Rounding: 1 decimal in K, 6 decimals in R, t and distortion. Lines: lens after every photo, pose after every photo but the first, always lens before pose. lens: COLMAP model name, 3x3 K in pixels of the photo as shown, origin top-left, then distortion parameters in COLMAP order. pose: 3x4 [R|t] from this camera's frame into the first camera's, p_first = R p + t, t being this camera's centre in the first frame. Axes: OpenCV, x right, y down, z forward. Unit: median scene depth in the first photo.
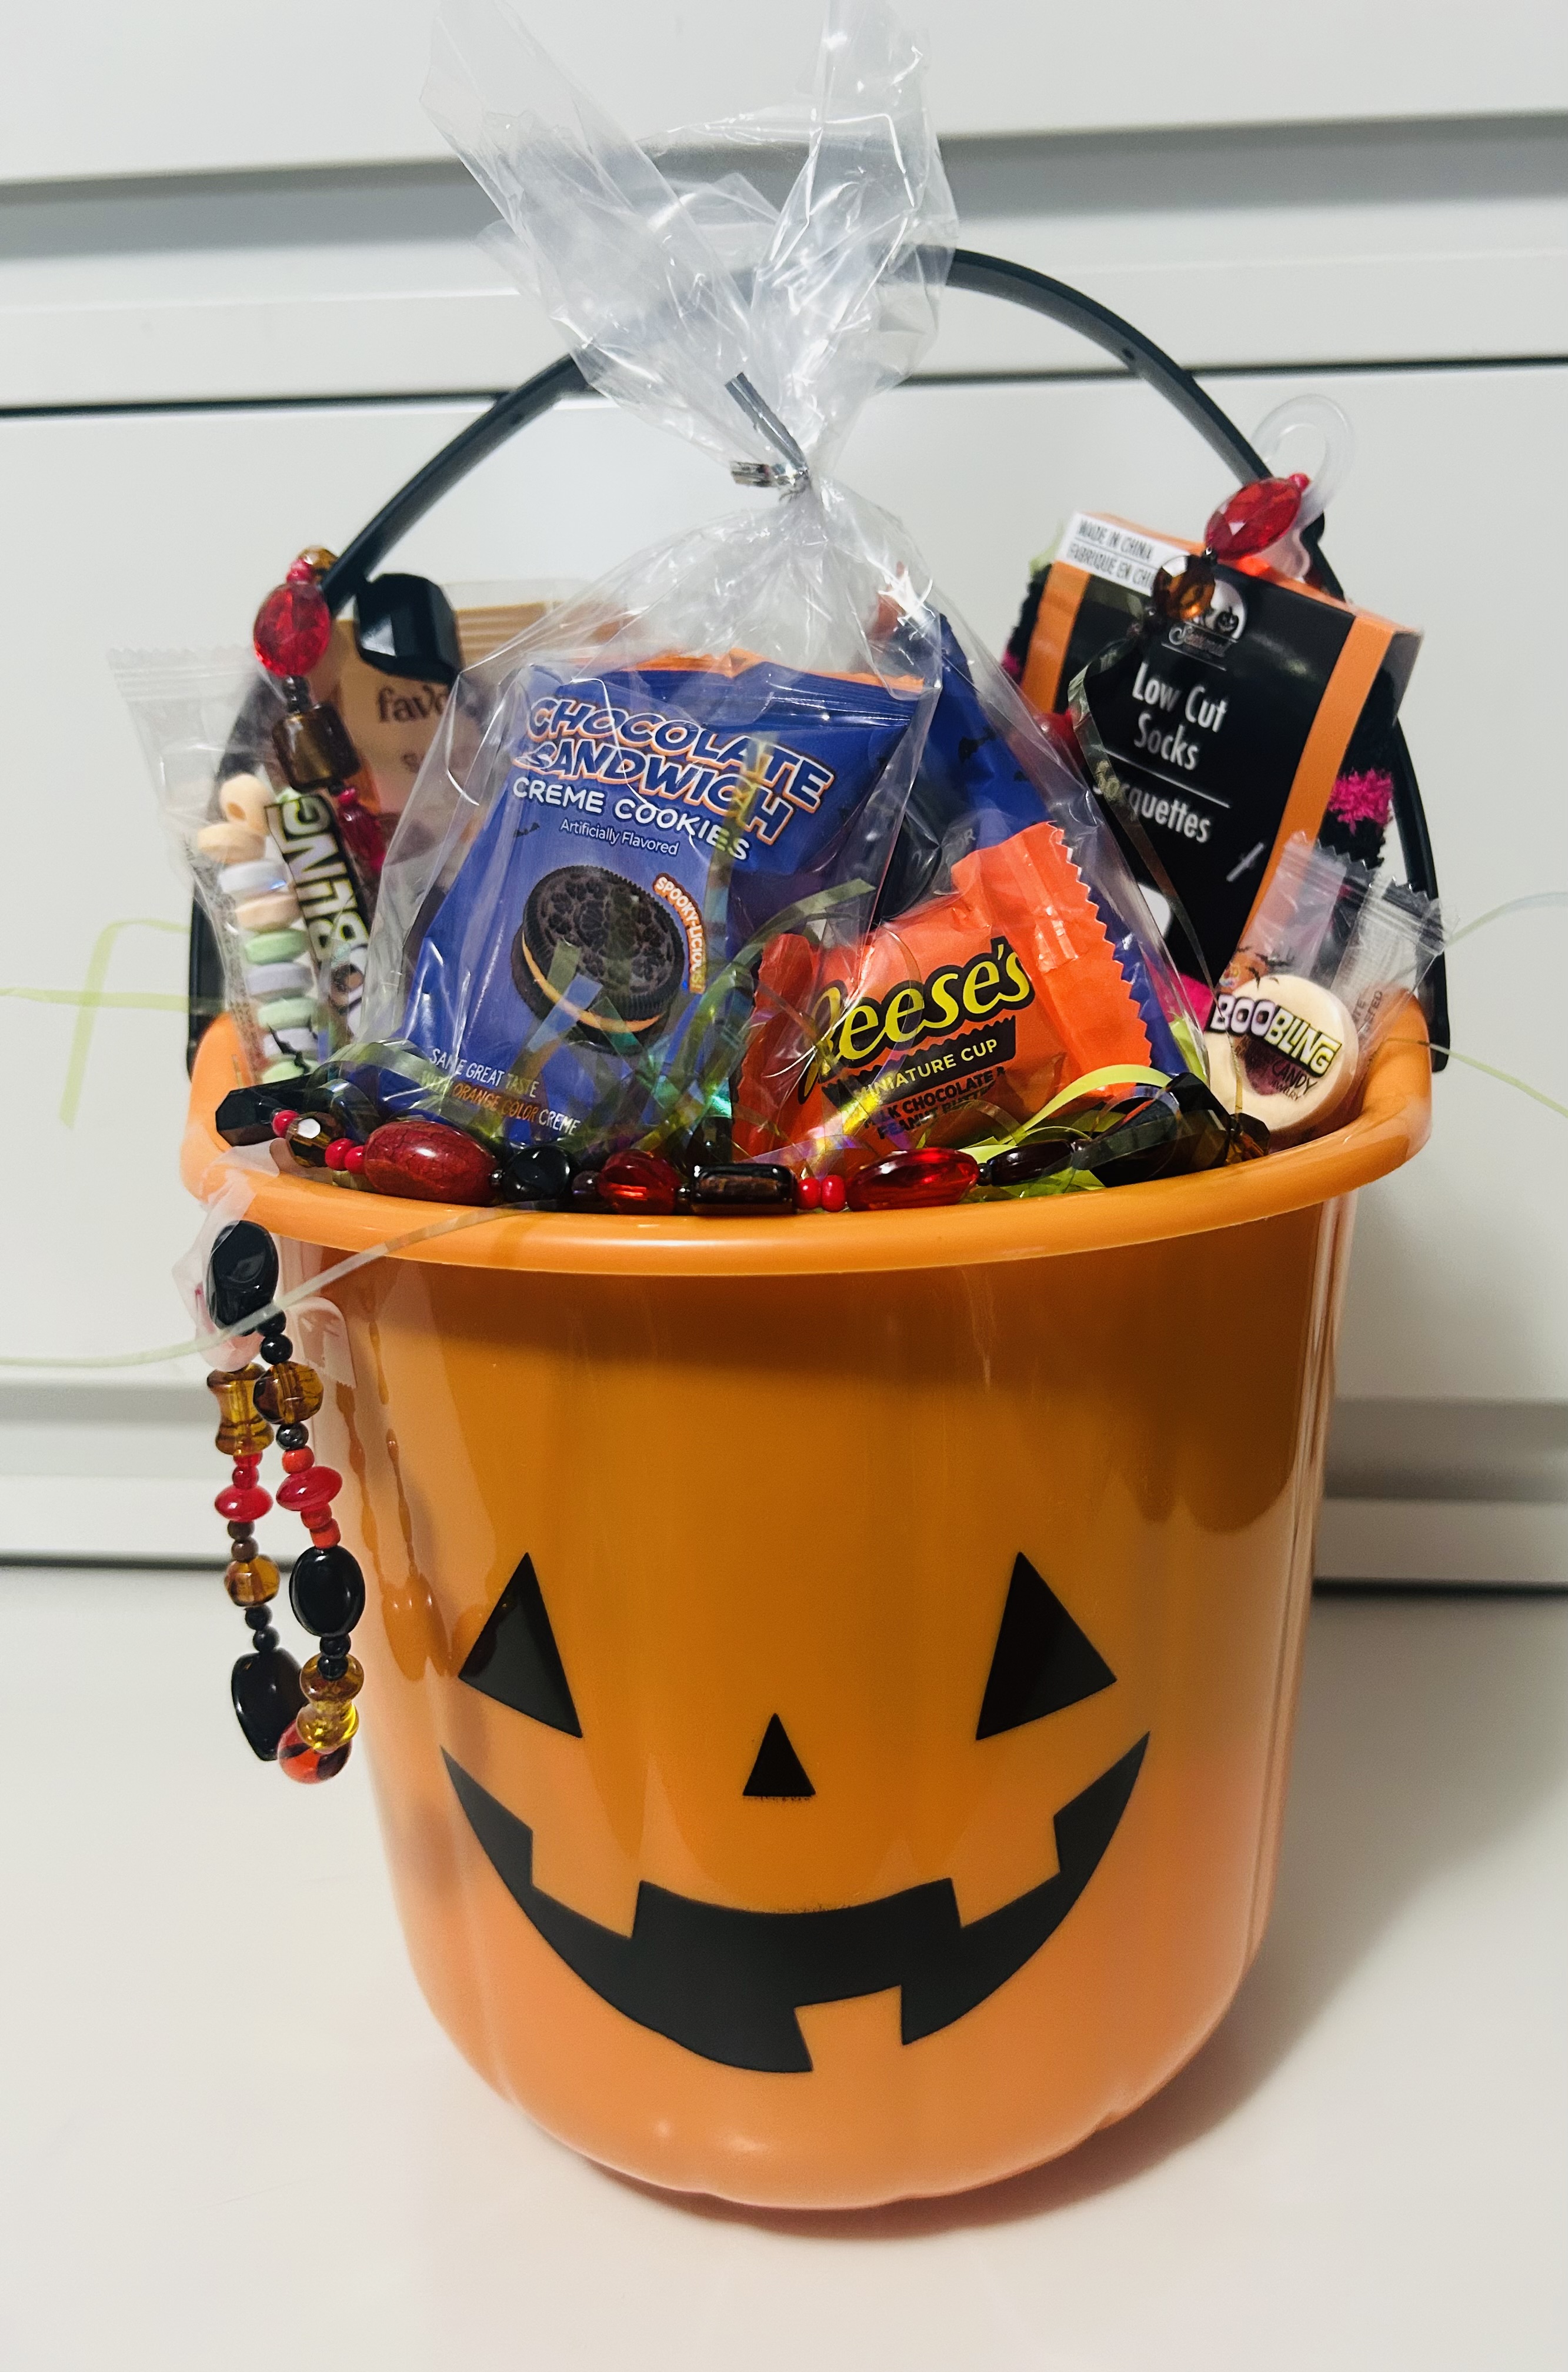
lens RADIAL K [[1800.9, 0, 784.0], [0, 1800.9, 1186.0], [0, 0, 1]] dist [0.070844, -0.000118]
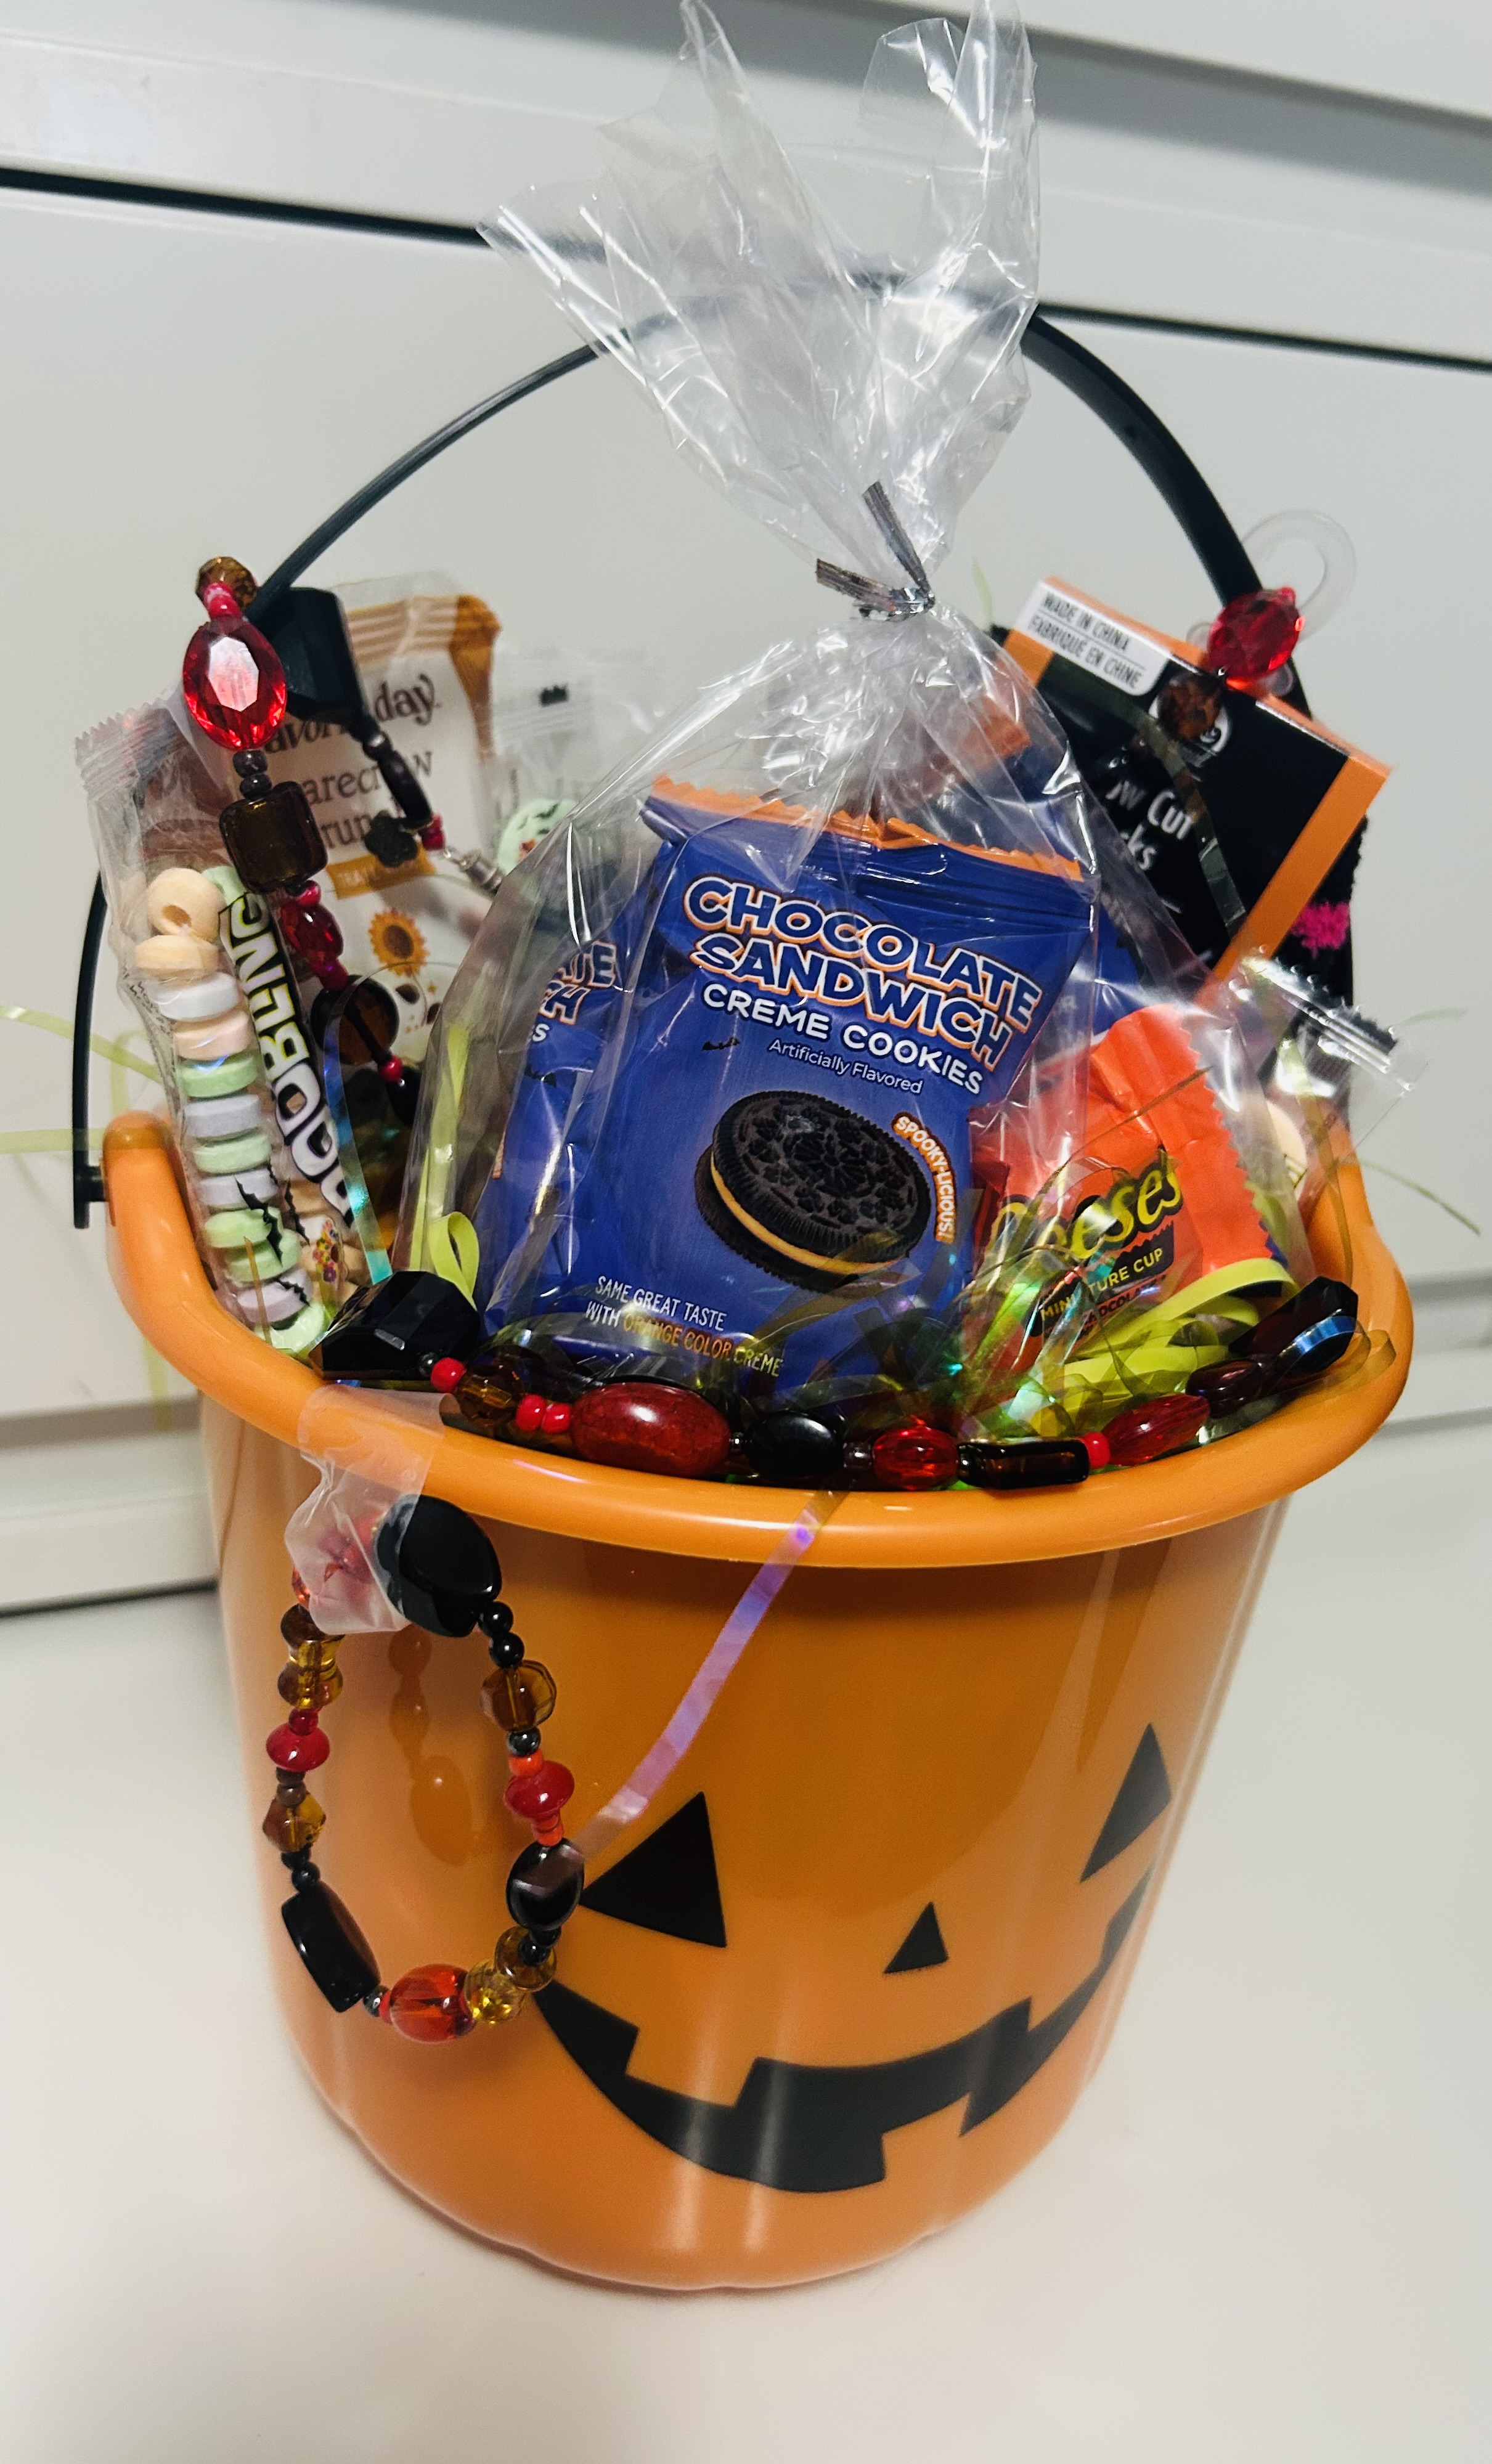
lens RADIAL K [[1900.6, 0, 649.9], [0, 1900.6, 1224.7], [0, 0, 1]] dist [0.103086, -0.001132]
pose [[0.923259, -0.062056, 0.379132, -0.548998], [-0.009749, 0.982766, 0.184598, -0.287660], [-0.384054, -0.174128, 0.906743, 0.140853]]
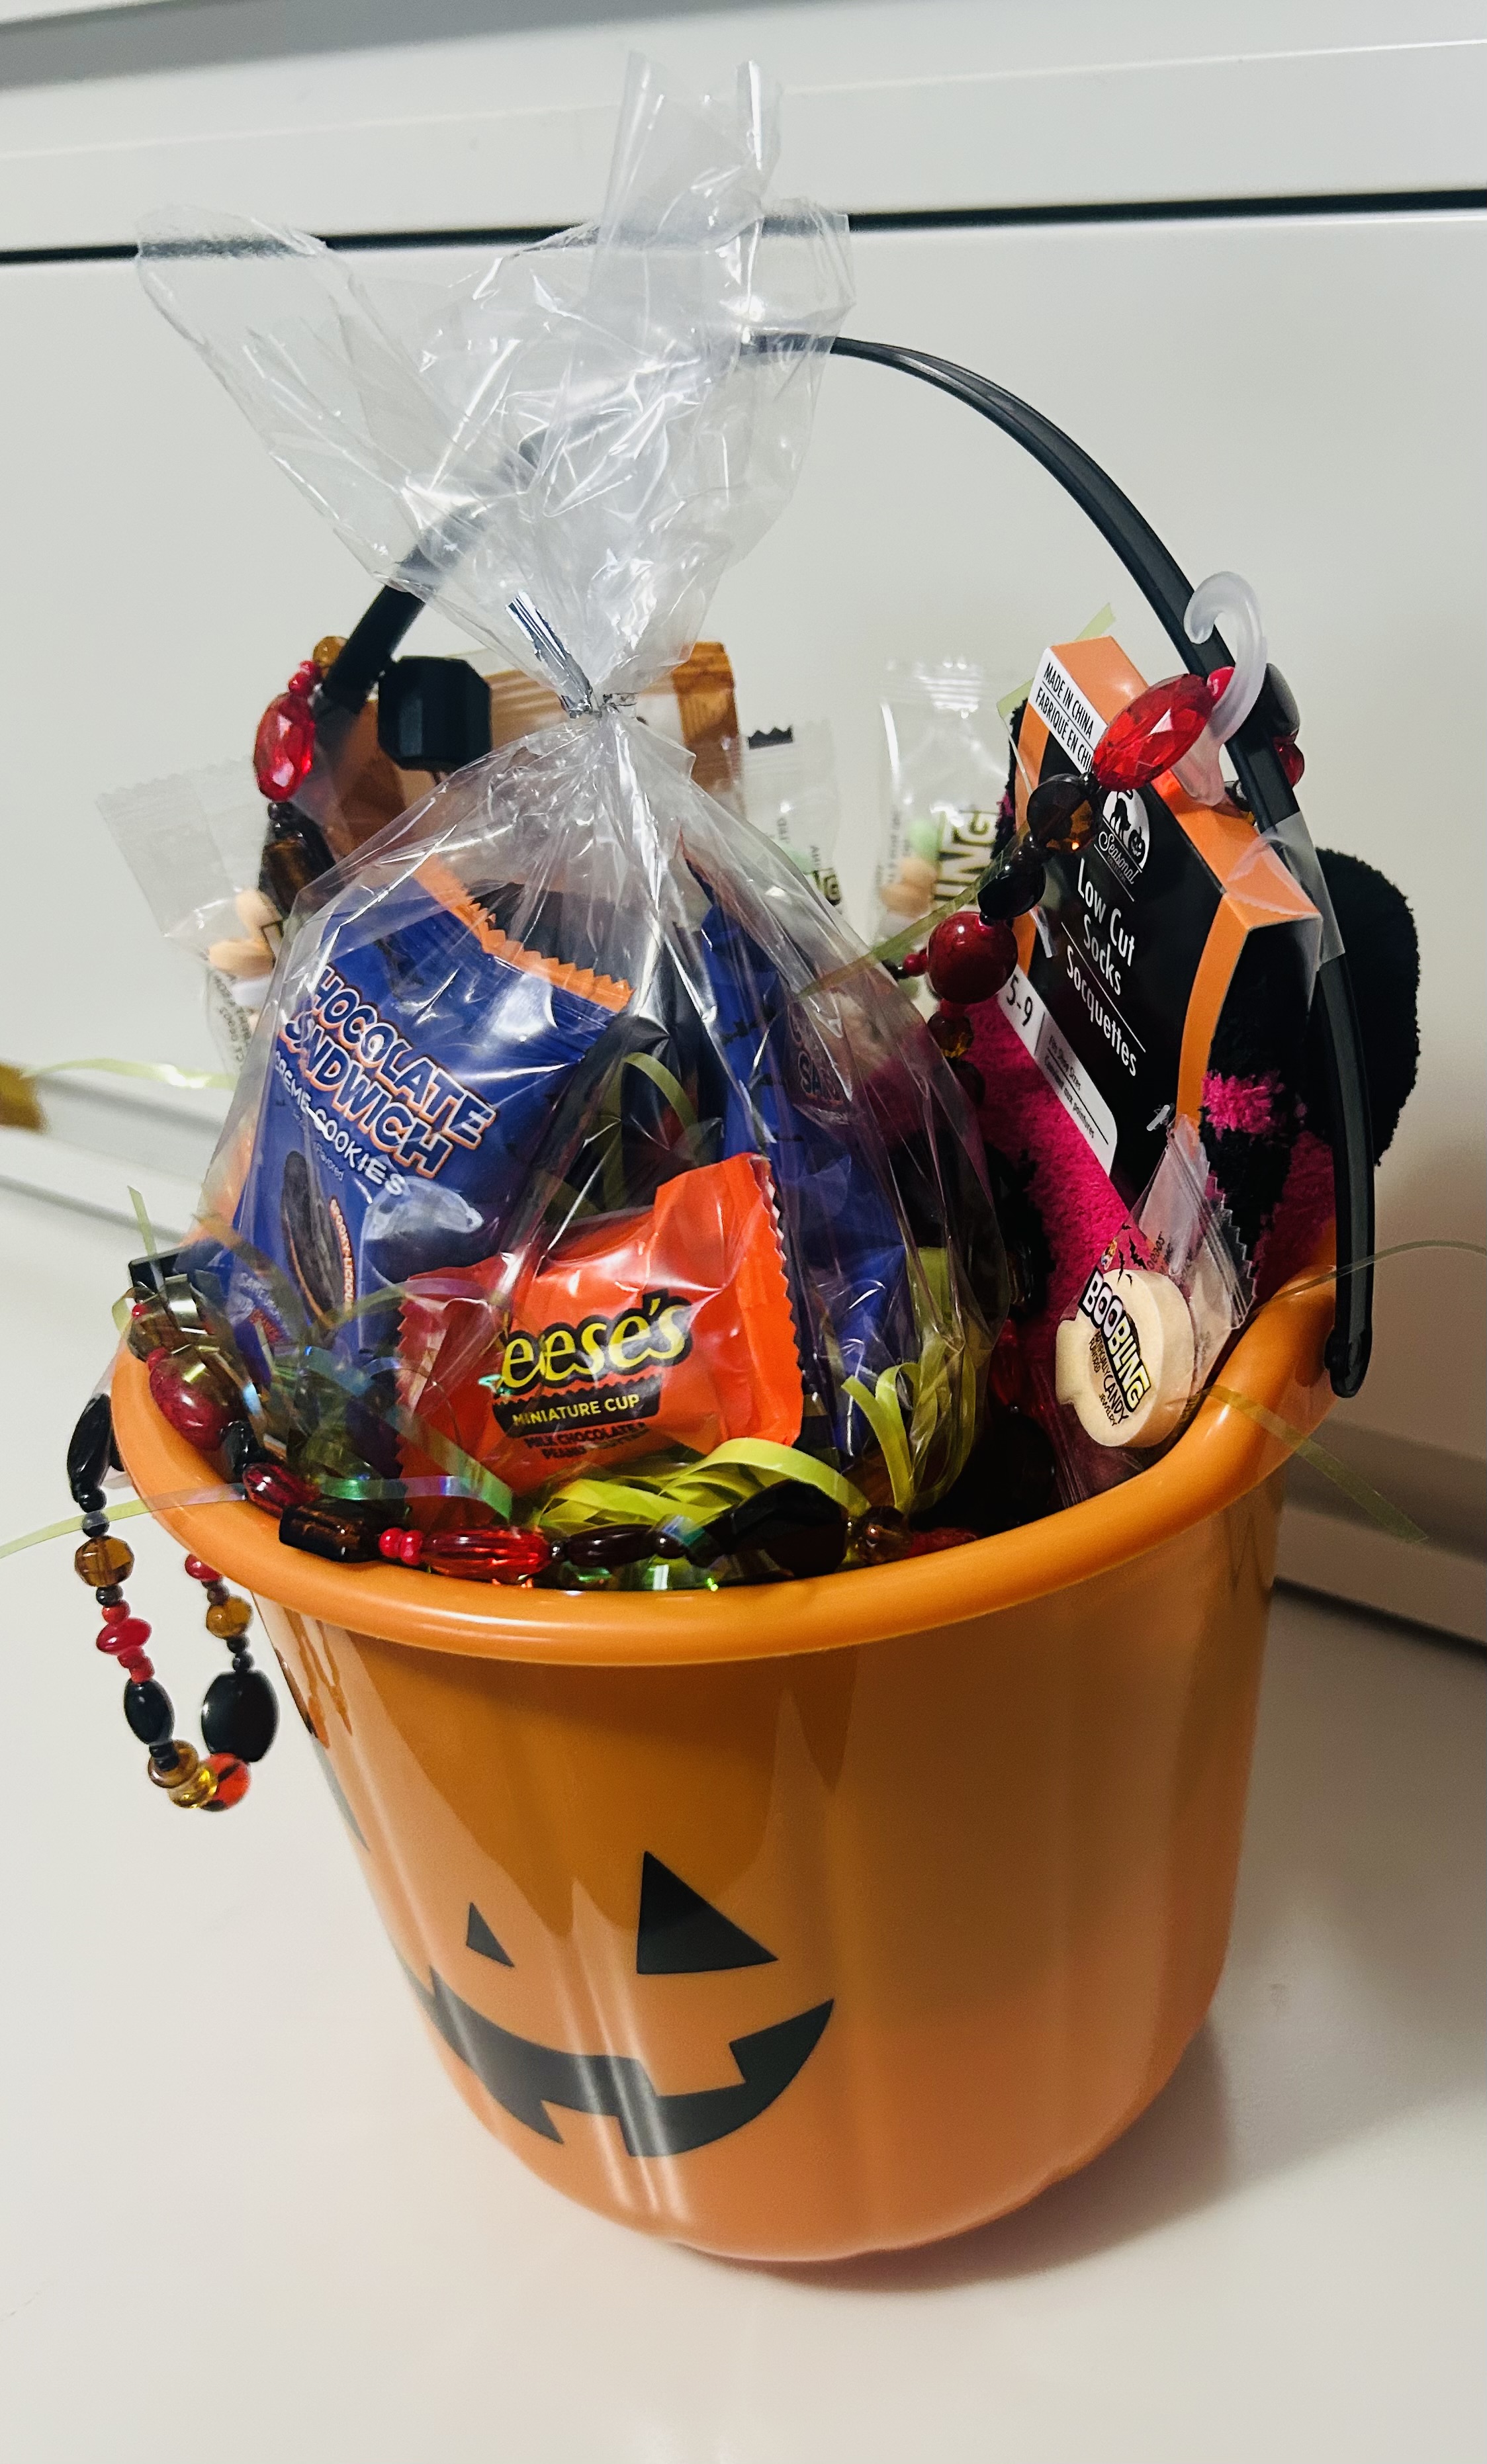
lens RADIAL K [[1933.9, 0, 803.1], [0, 1933.9, 1321.0], [0, 0, 1]] dist [0.111141, 0.000315]
pose [[0.884114, 0.193185, -0.425467, 0.637622], [-0.052226, 0.945684, 0.320866, -0.462220], [0.464344, -0.261462, 0.846181, 0.157093]]
